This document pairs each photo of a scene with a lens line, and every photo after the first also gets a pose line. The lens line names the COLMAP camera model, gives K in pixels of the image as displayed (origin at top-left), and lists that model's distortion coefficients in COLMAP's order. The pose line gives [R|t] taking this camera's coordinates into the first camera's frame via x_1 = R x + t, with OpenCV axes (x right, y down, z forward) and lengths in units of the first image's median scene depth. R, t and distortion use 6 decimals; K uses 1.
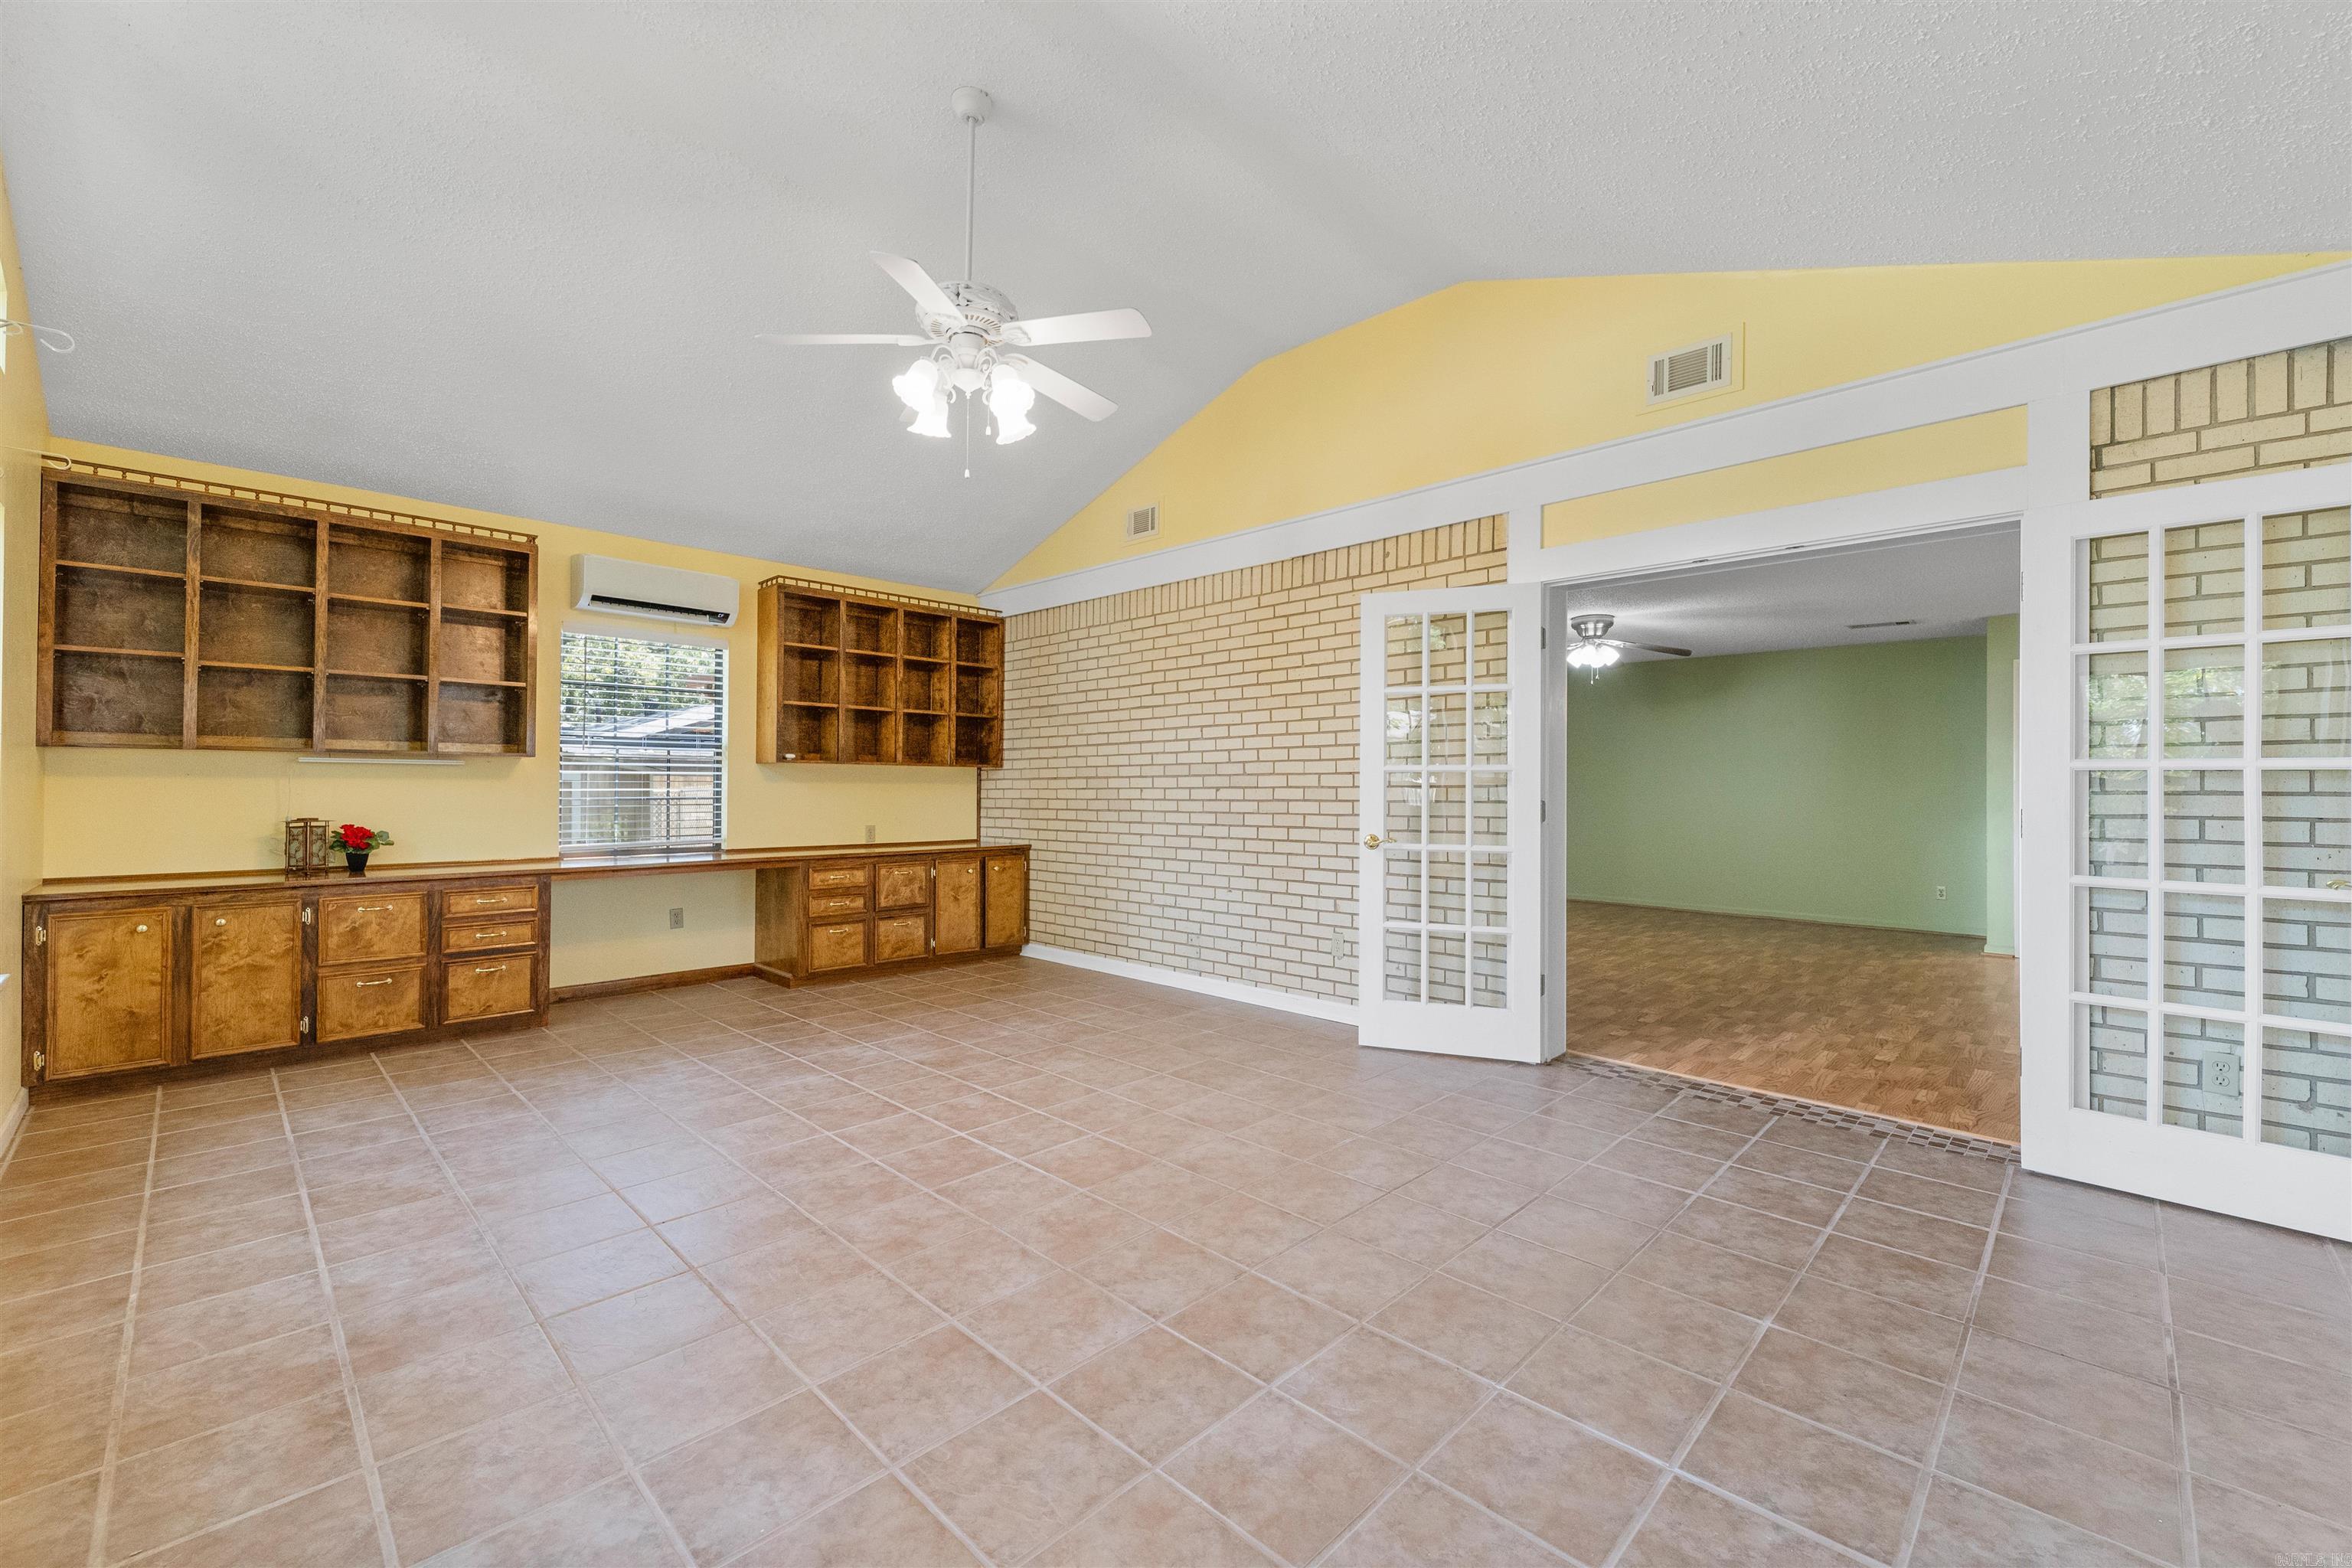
lens RADIAL K [[955.5, 0, 1179.6], [0, 955.5, 789.9], [0, 0, 1]] dist [0.001994, -0.000781]
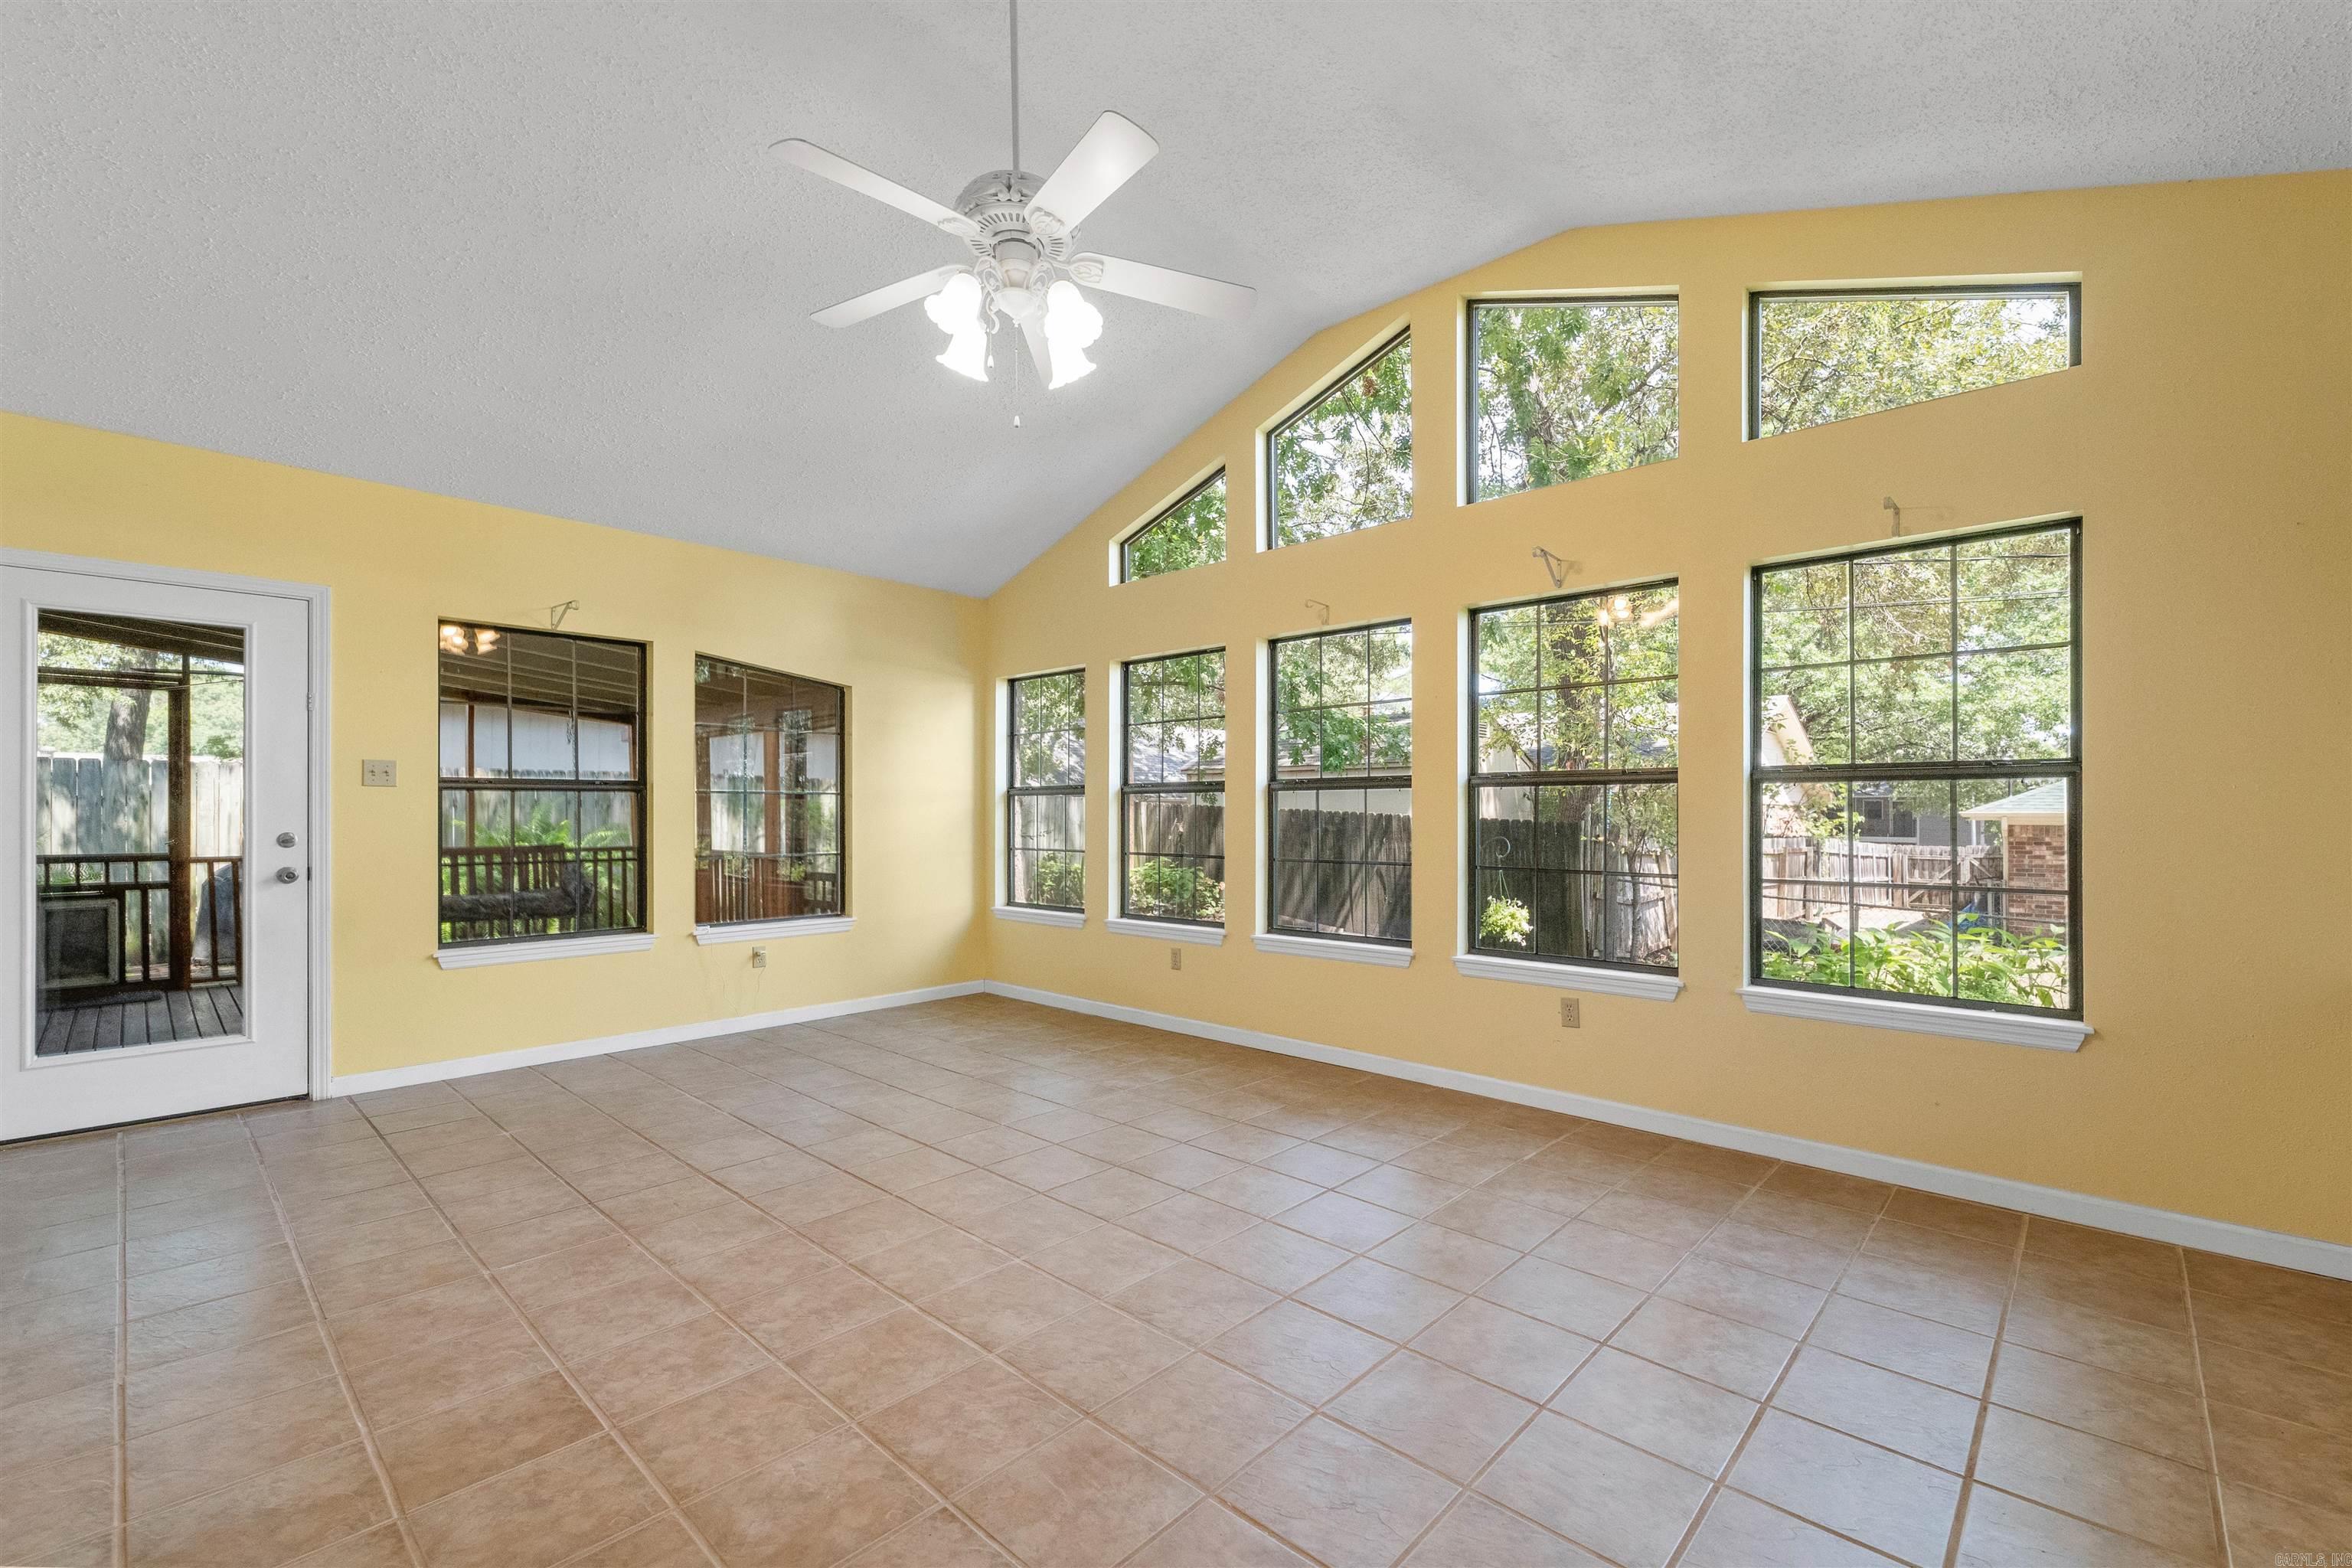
lens RADIAL K [[984.2, 0, 1196.0], [0, 984.2, 790.4], [0, 0, 1]] dist [-0.000839, -0.000334]
pose [[-0.999524, -0.003956, -0.030581, -0.273003], [-0.003239, 0.999719, -0.023479, -0.001938], [0.030665, -0.023368, -0.999257, 1.425376]]
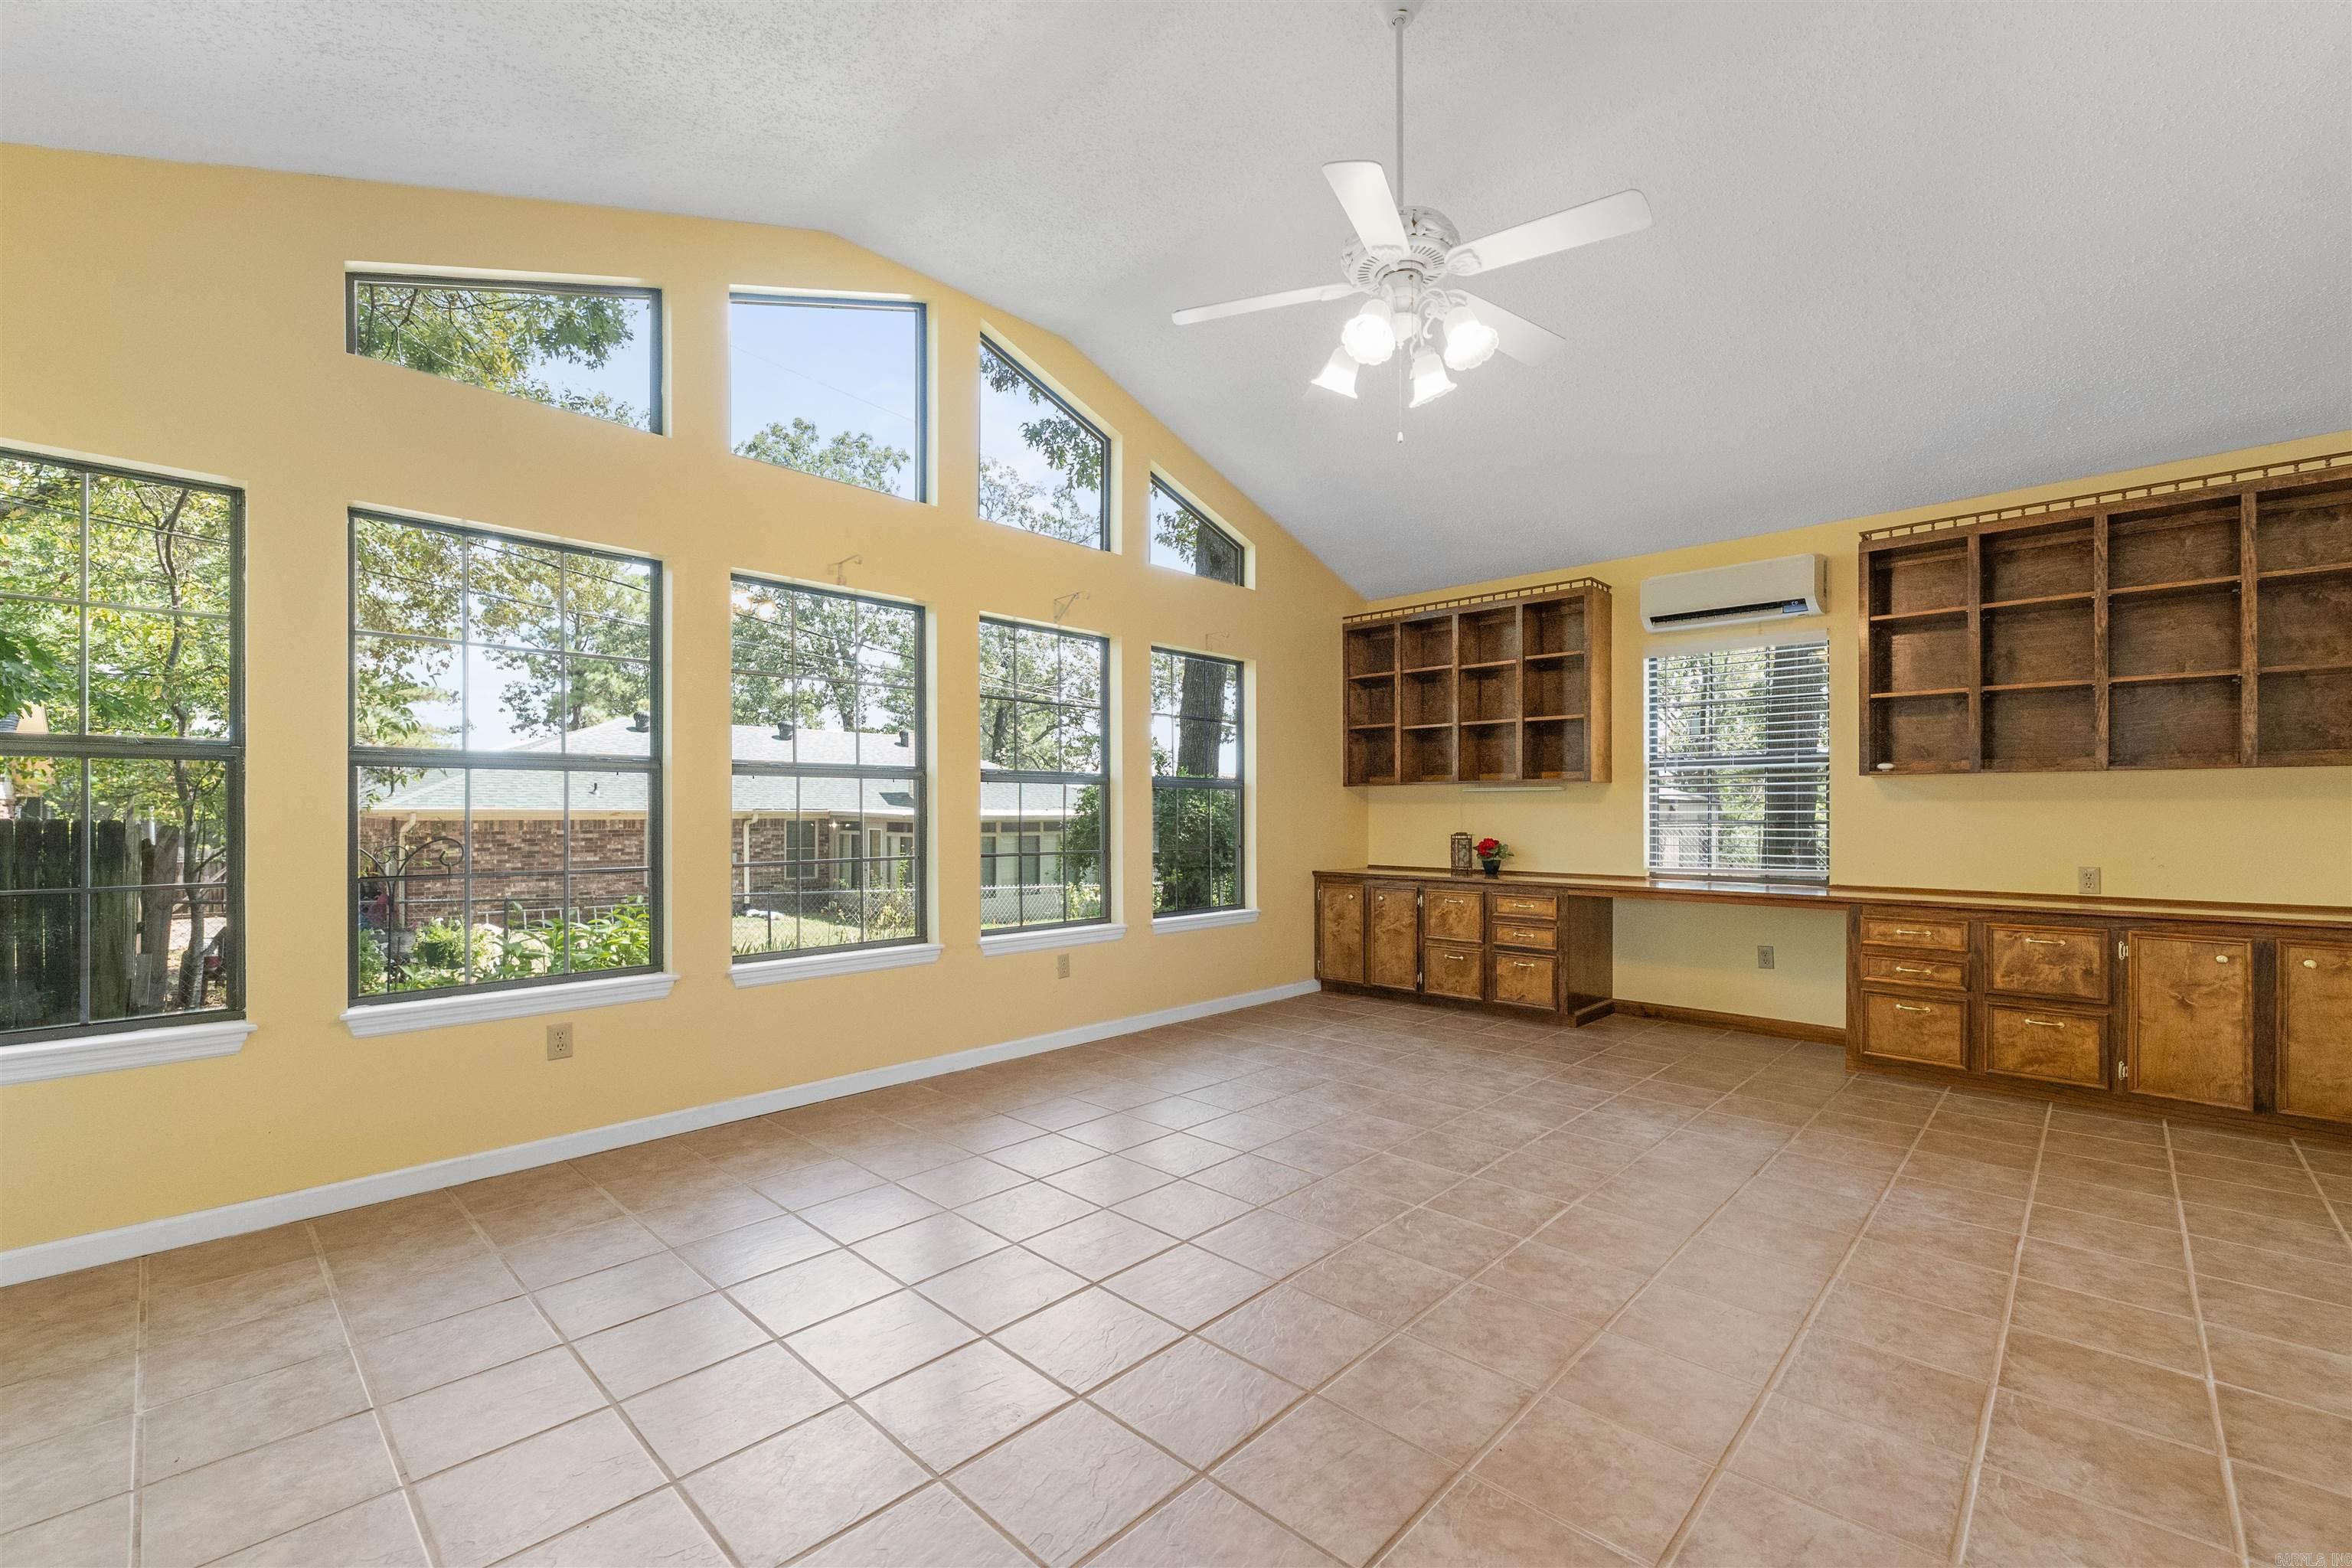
lens RADIAL K [[973.7, 0, 1121.3], [0, 973.7, 803.8], [0, 0, 1]] dist [0.001686, 0.000338]
pose [[-0.022794, -0.005906, -0.999723, 0.534619], [0.004418, 0.999972, -0.006008, -0.004977], [0.999730, -0.004554, -0.022767, 0.588315]]
